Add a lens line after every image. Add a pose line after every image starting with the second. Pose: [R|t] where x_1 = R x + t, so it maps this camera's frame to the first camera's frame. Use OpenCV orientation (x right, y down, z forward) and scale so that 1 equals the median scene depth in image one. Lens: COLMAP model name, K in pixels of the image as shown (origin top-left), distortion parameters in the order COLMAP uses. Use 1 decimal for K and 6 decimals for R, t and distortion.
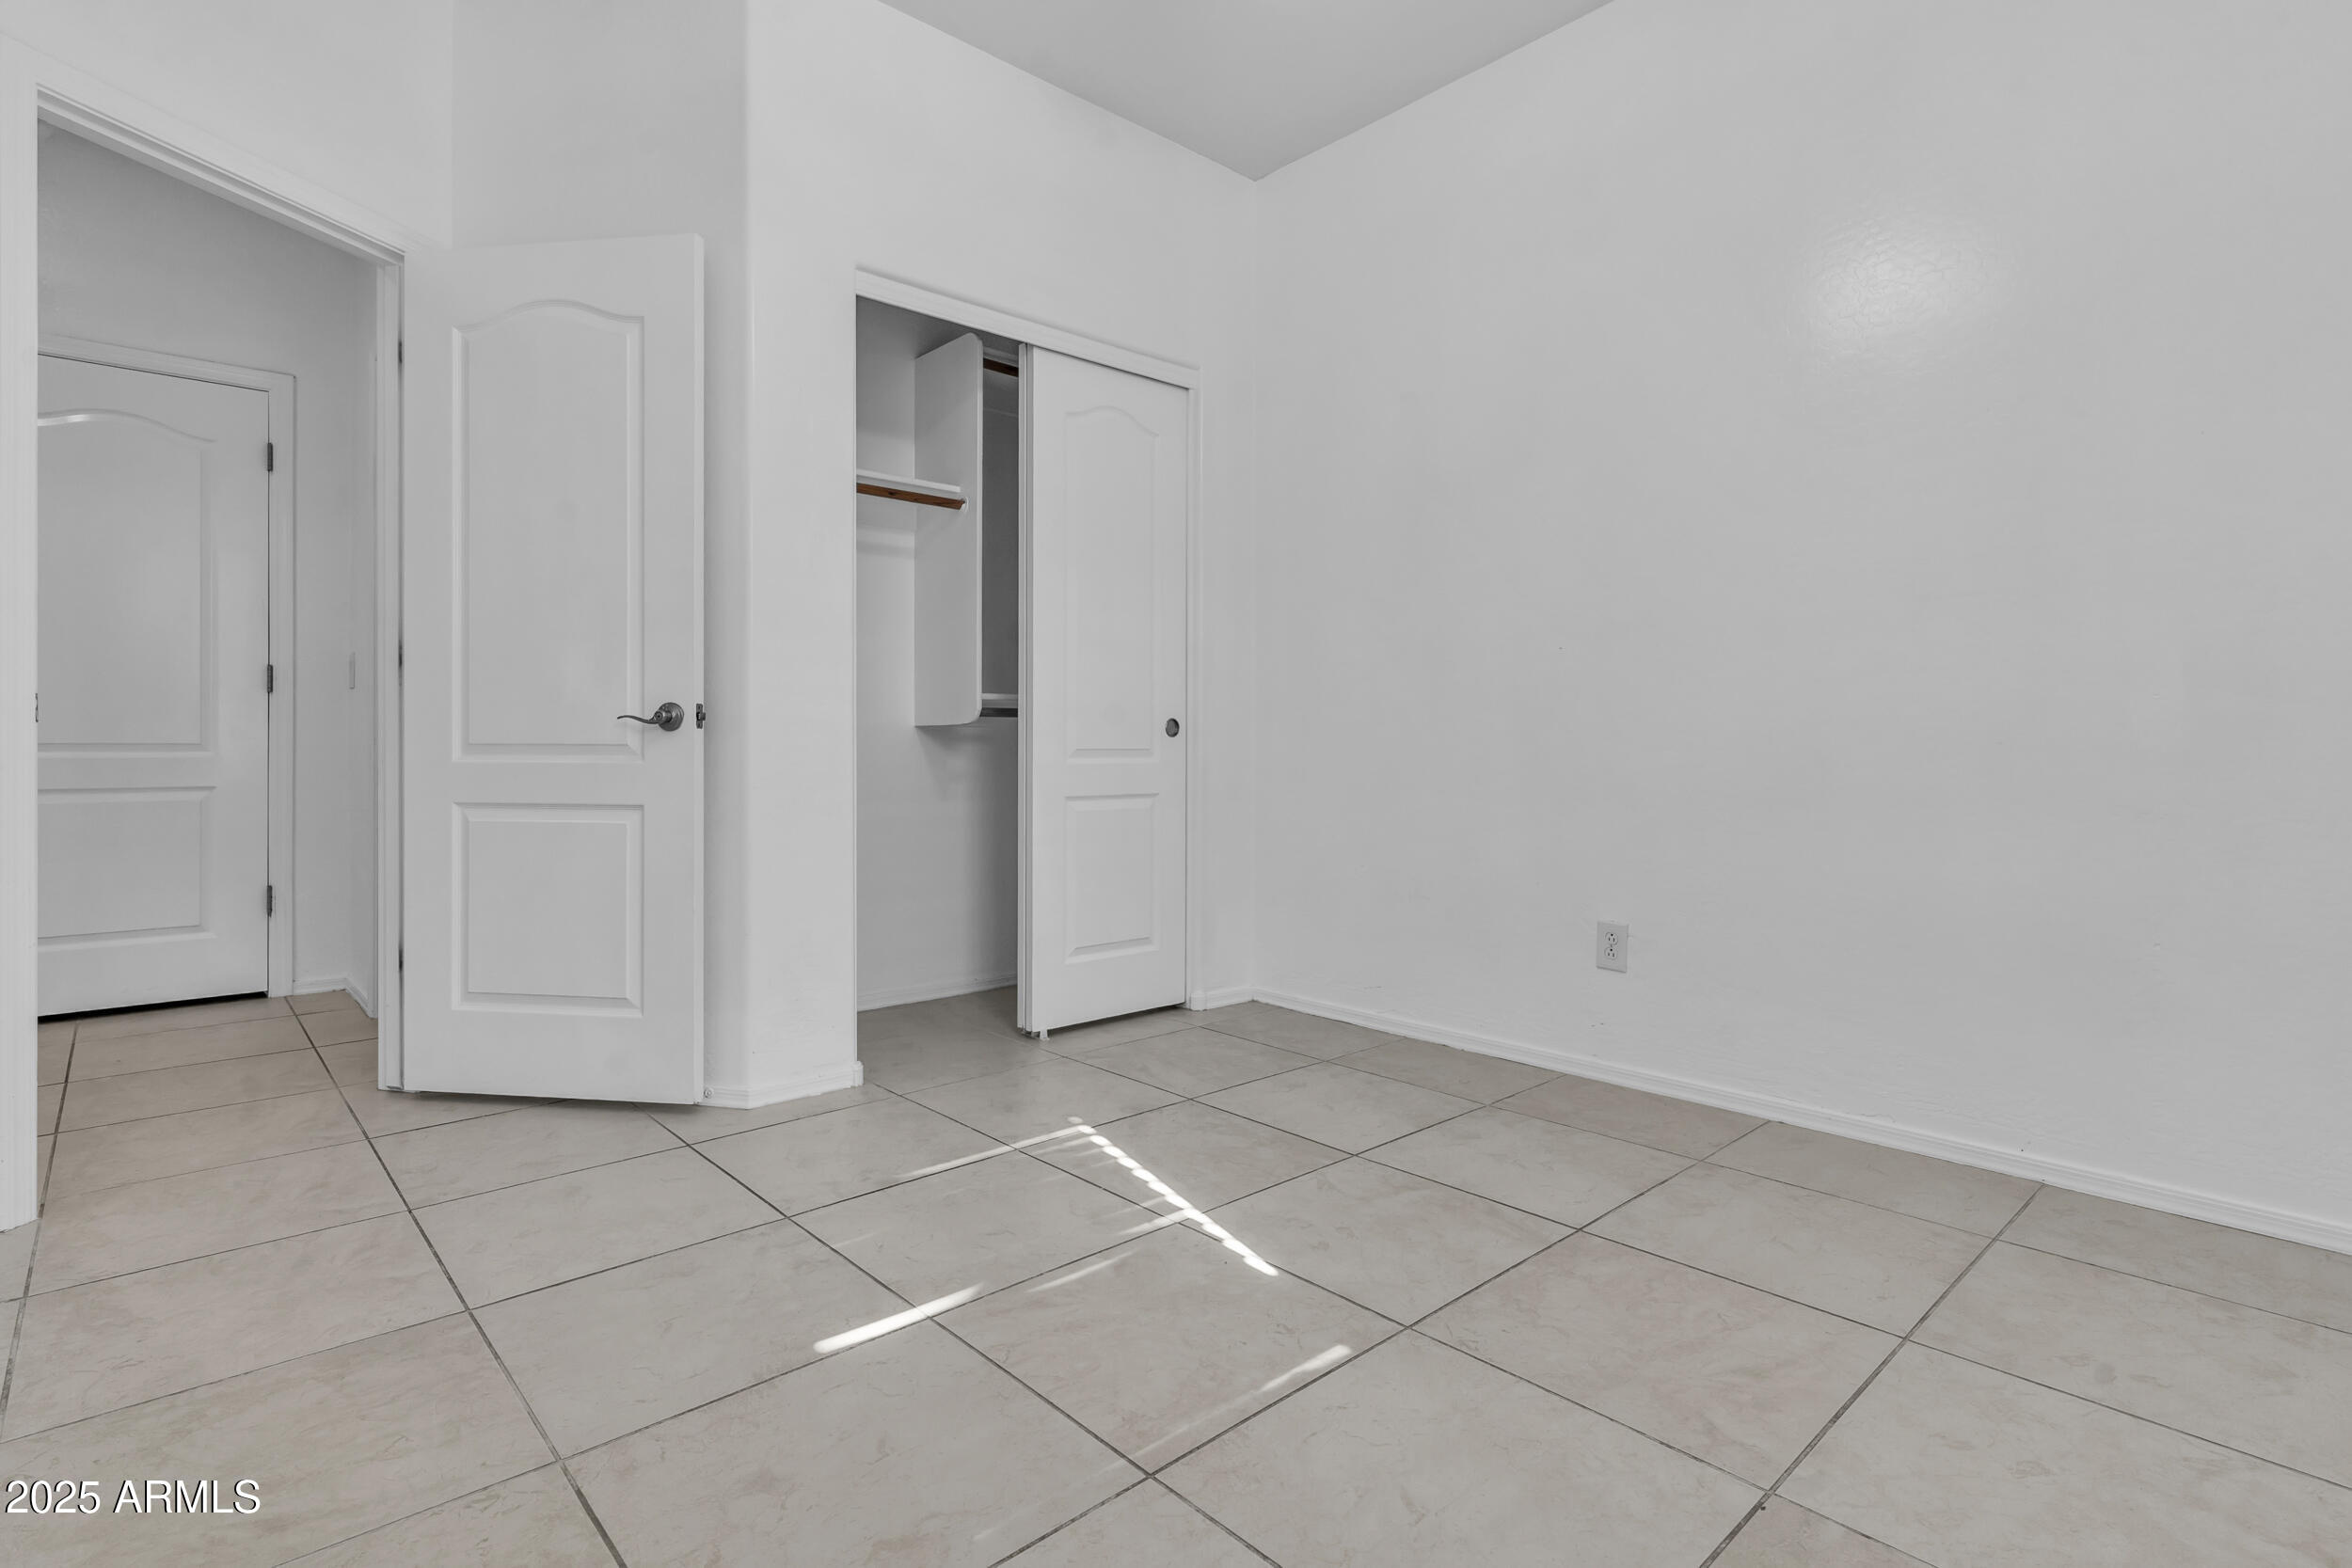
lens RADIAL K [[1136.5, 0, 1168.3], [0, 1136.5, 765.0], [0, 0, 1]] dist [0.003853, 0.000171]
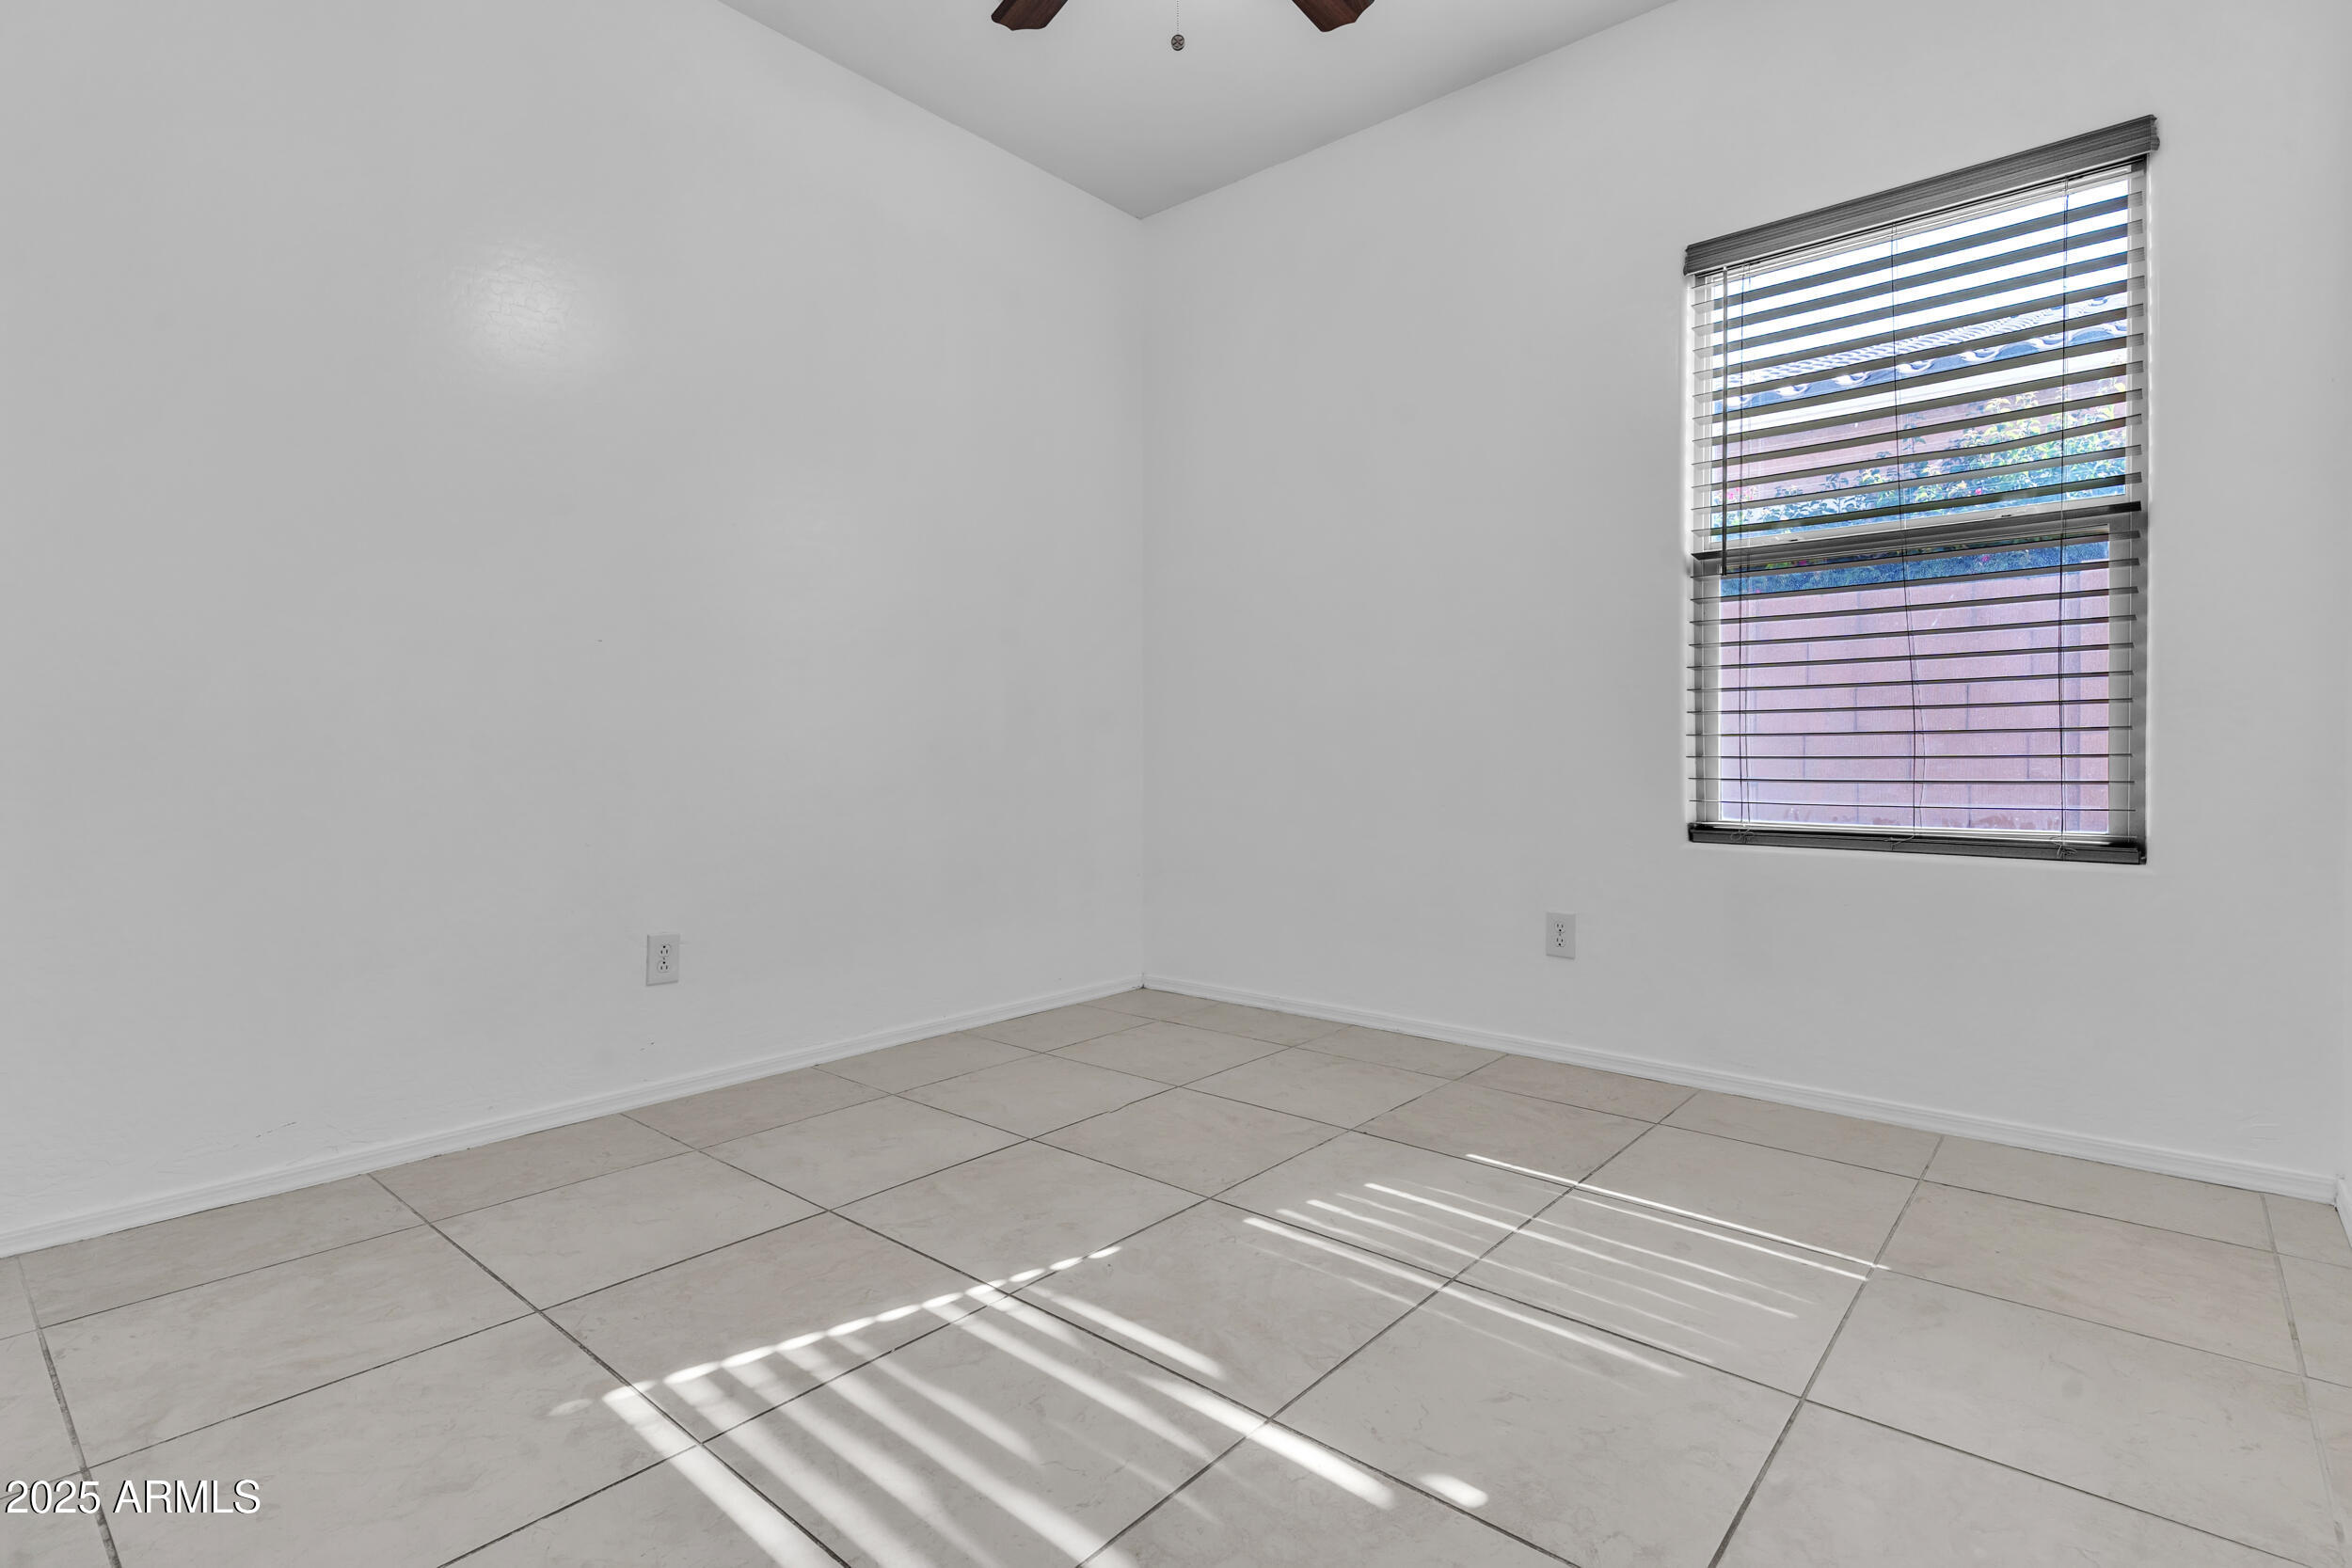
lens RADIAL K [[1136.5, 0, 1167.5], [0, 1136.5, 780.5], [0, 0, 1]] dist [0.003853, 0.000171]
pose [[-0.113847, -0.028995, 0.993075, -0.700674], [0.020669, 0.999289, 0.031546, -0.014511], [-0.993283, 0.024118, -0.113166, 0.786138]]
